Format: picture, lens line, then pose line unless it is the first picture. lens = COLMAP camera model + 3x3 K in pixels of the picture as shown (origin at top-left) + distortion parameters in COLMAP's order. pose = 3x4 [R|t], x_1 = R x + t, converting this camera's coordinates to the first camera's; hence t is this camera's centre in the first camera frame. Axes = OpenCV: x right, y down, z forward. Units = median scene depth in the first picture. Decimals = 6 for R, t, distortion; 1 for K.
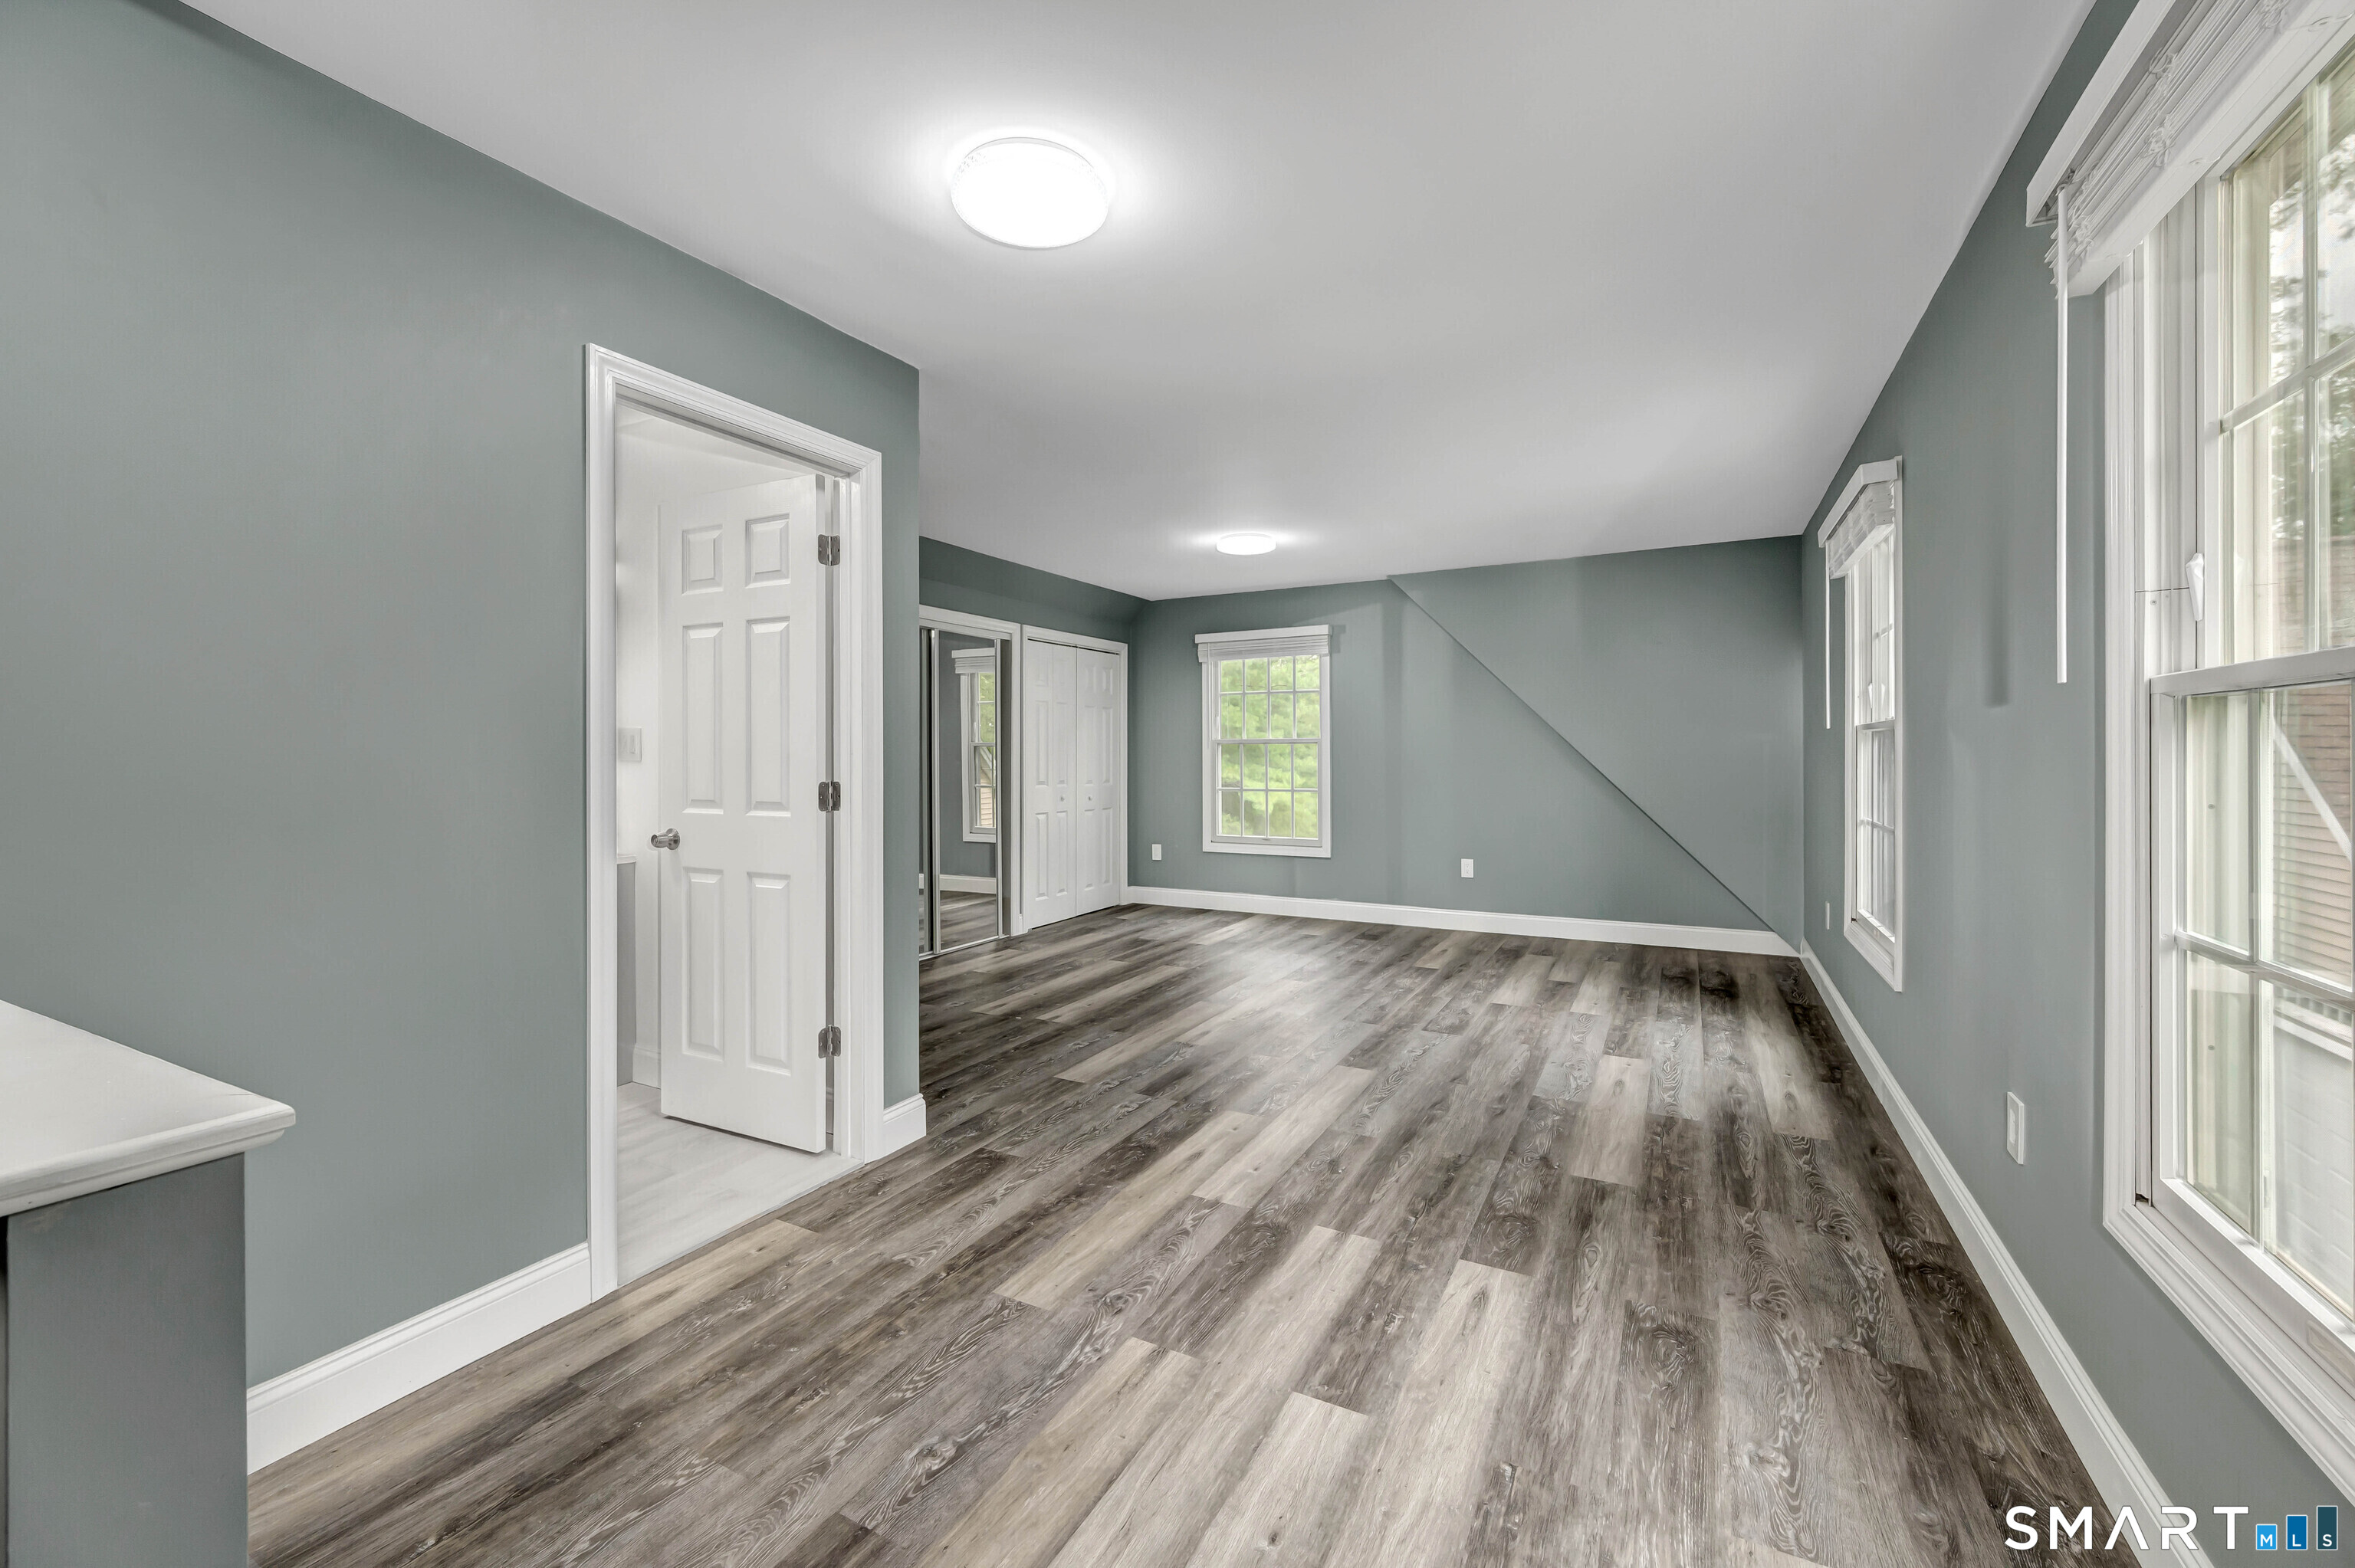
lens RADIAL K [[971.4, 0, 1183.5], [0, 971.4, 775.3], [0, 0, 1]] dist [-0.003233, 0.000571]
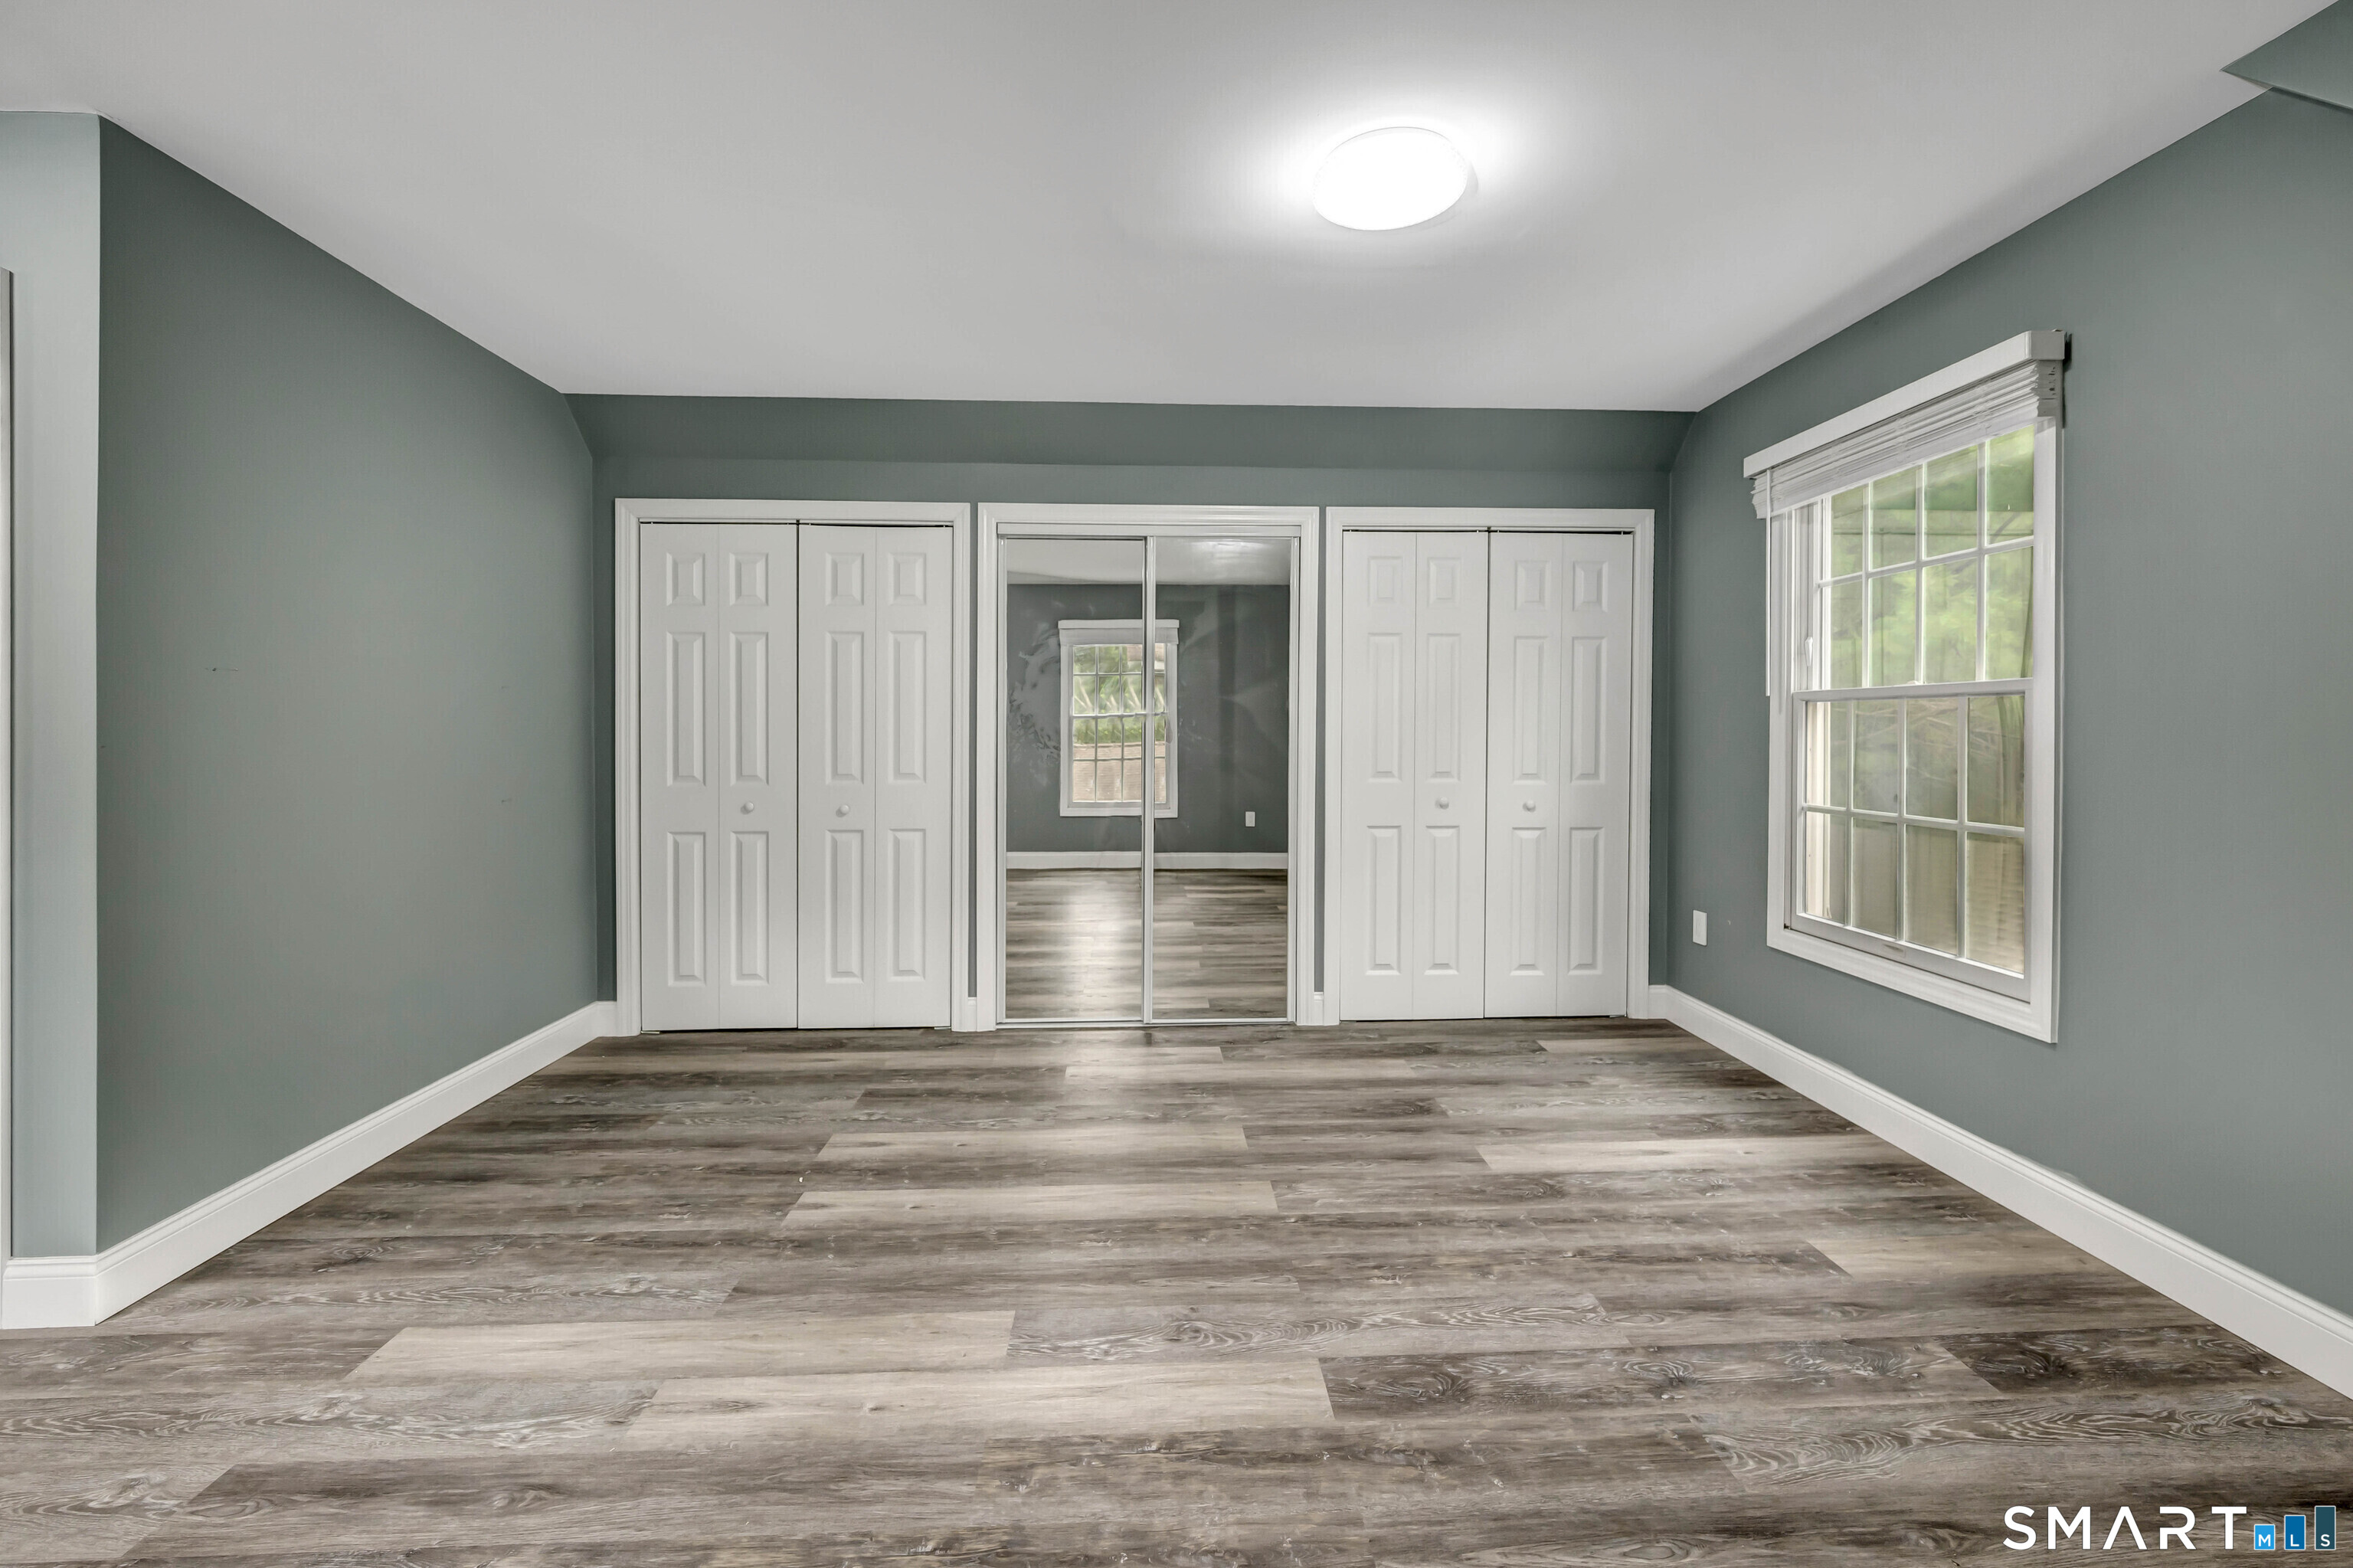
lens RADIAL K [[970.8, 0, 1206.0], [0, 970.8, 743.0], [0, 0, 1]] dist [-0.003233, 0.000571]
pose [[0.503852, 0.019031, -0.863581, 0.484200], [-0.021177, 0.999729, 0.009676, -0.023157], [0.863531, 0.013413, 0.504118, 0.990379]]
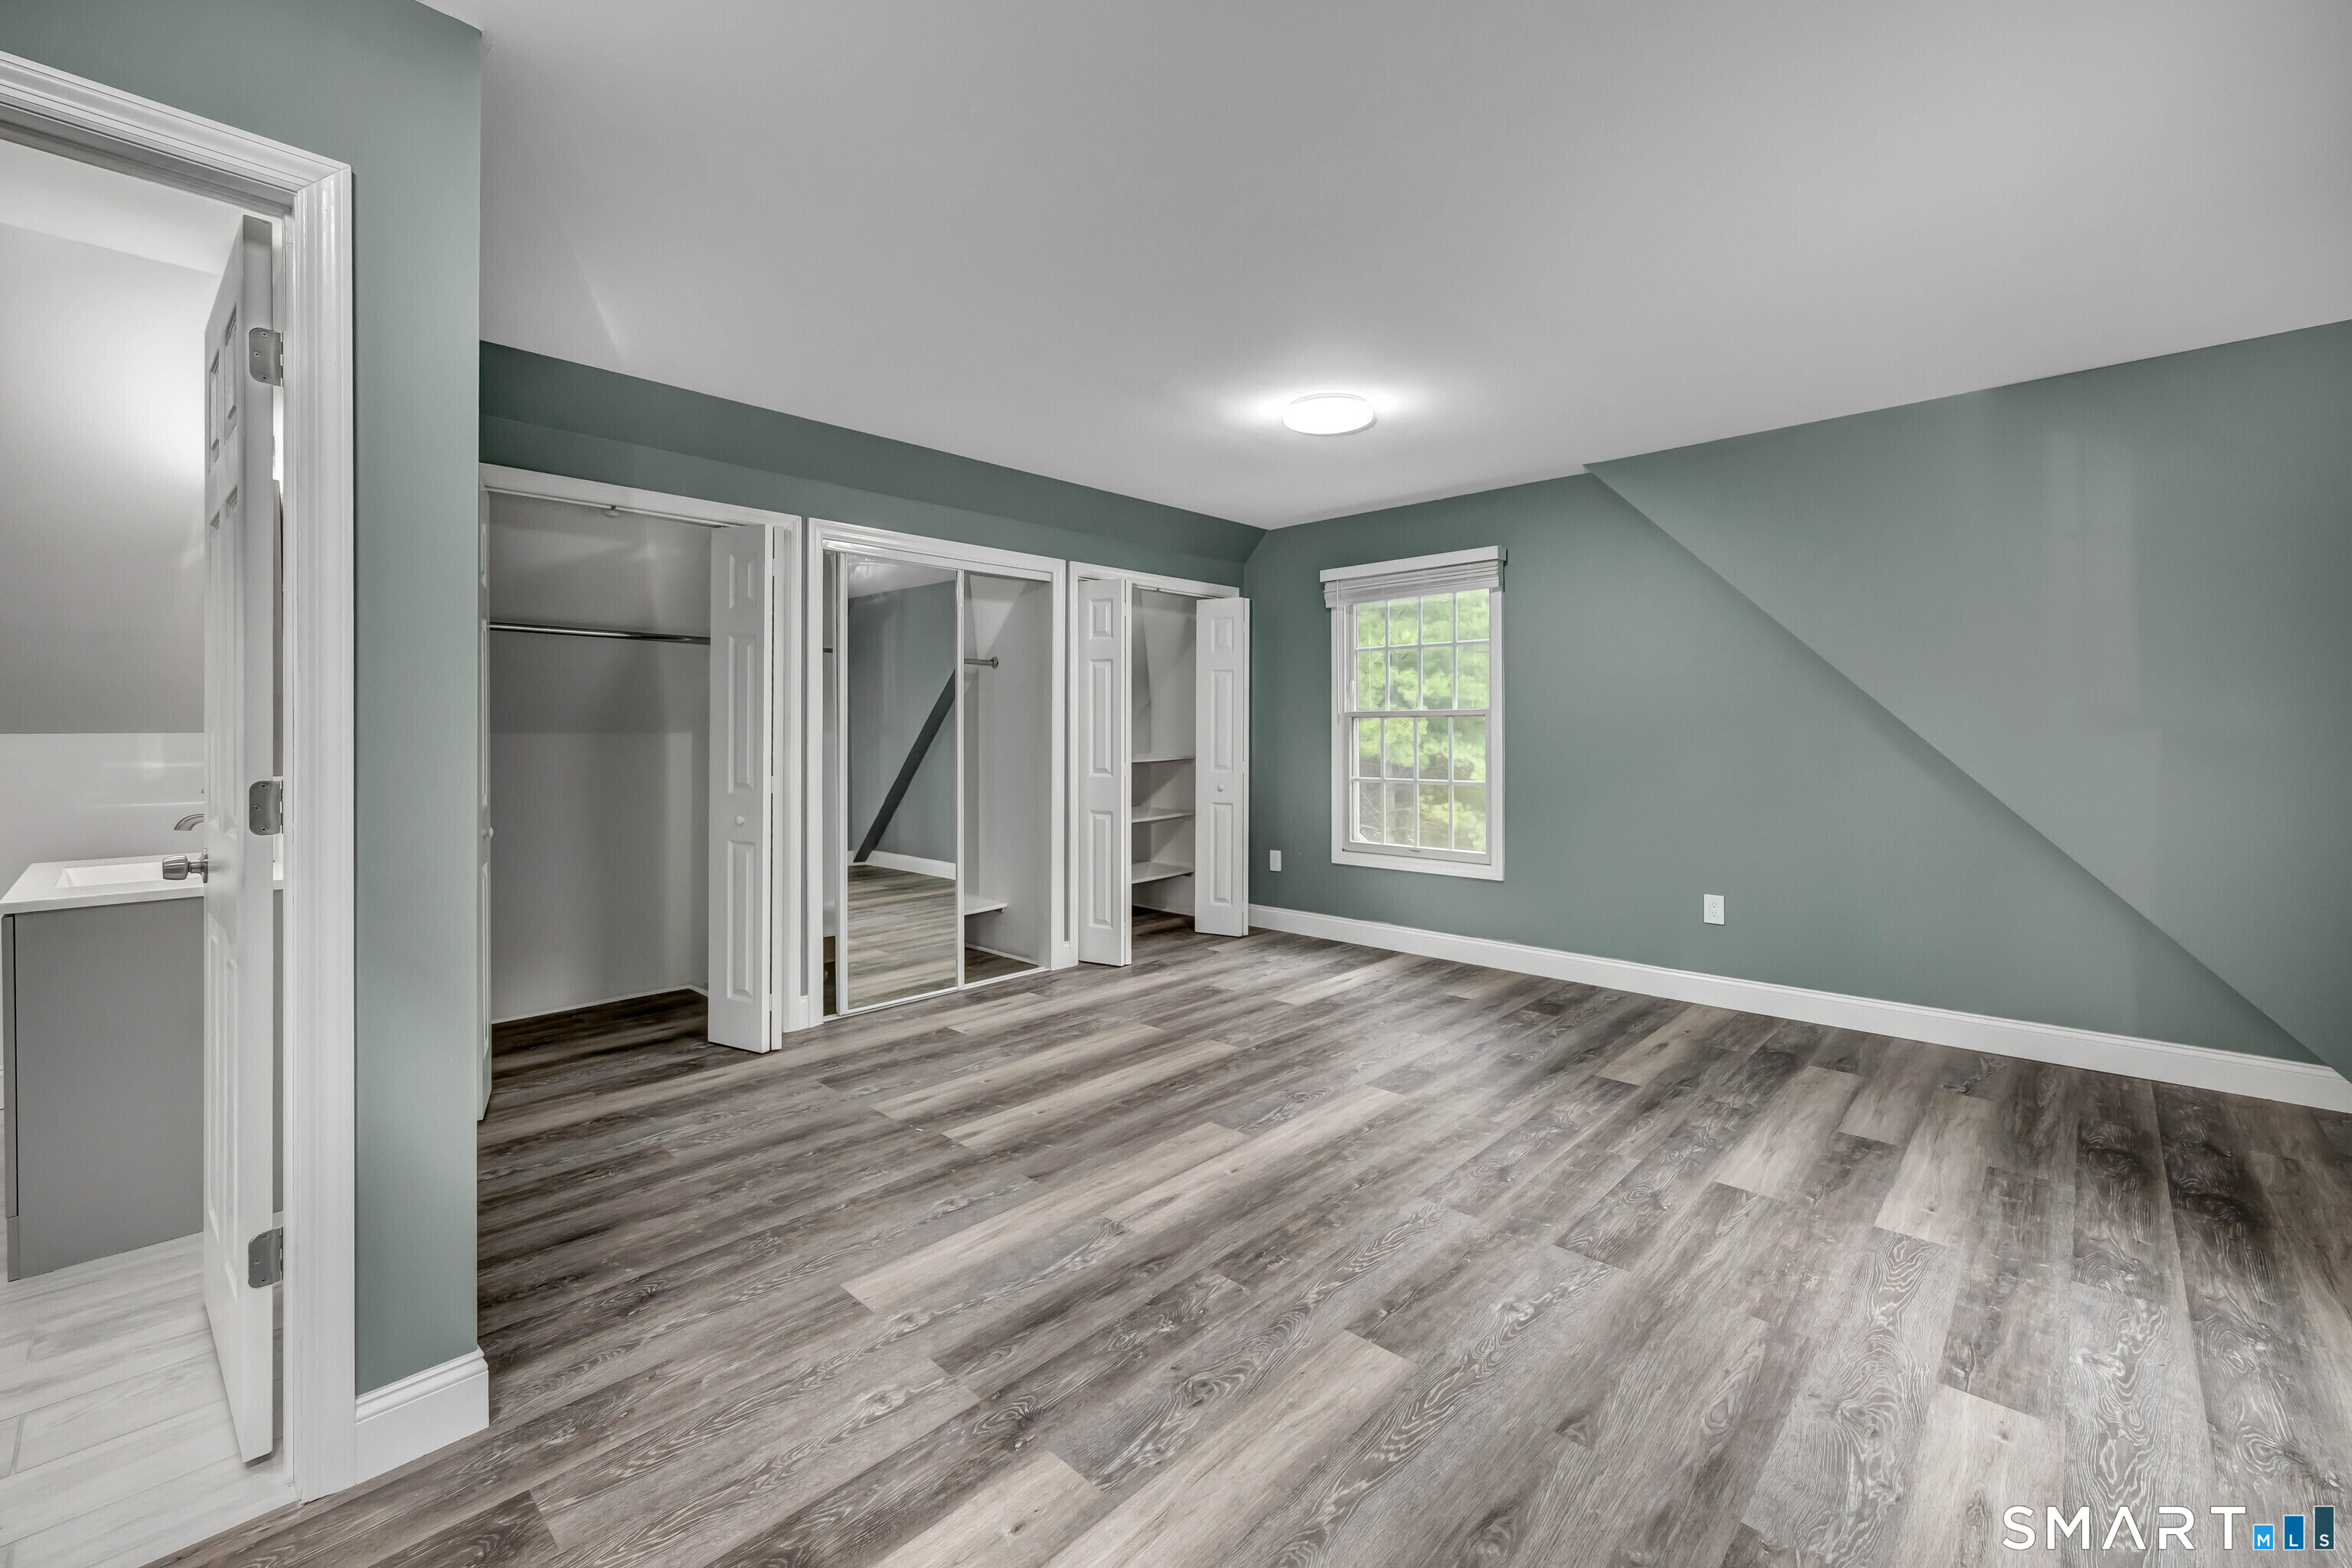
lens RADIAL K [[970.4, 0, 1194.8], [0, 970.4, 772.2], [0, 0, 1]] dist [-0.003233, 0.000571]
pose [[0.964267, 0.012961, -0.264616, 0.198974], [-0.007725, 0.999753, 0.020817, -0.011246], [0.264820, -0.018029, 0.964129, 0.445765]]
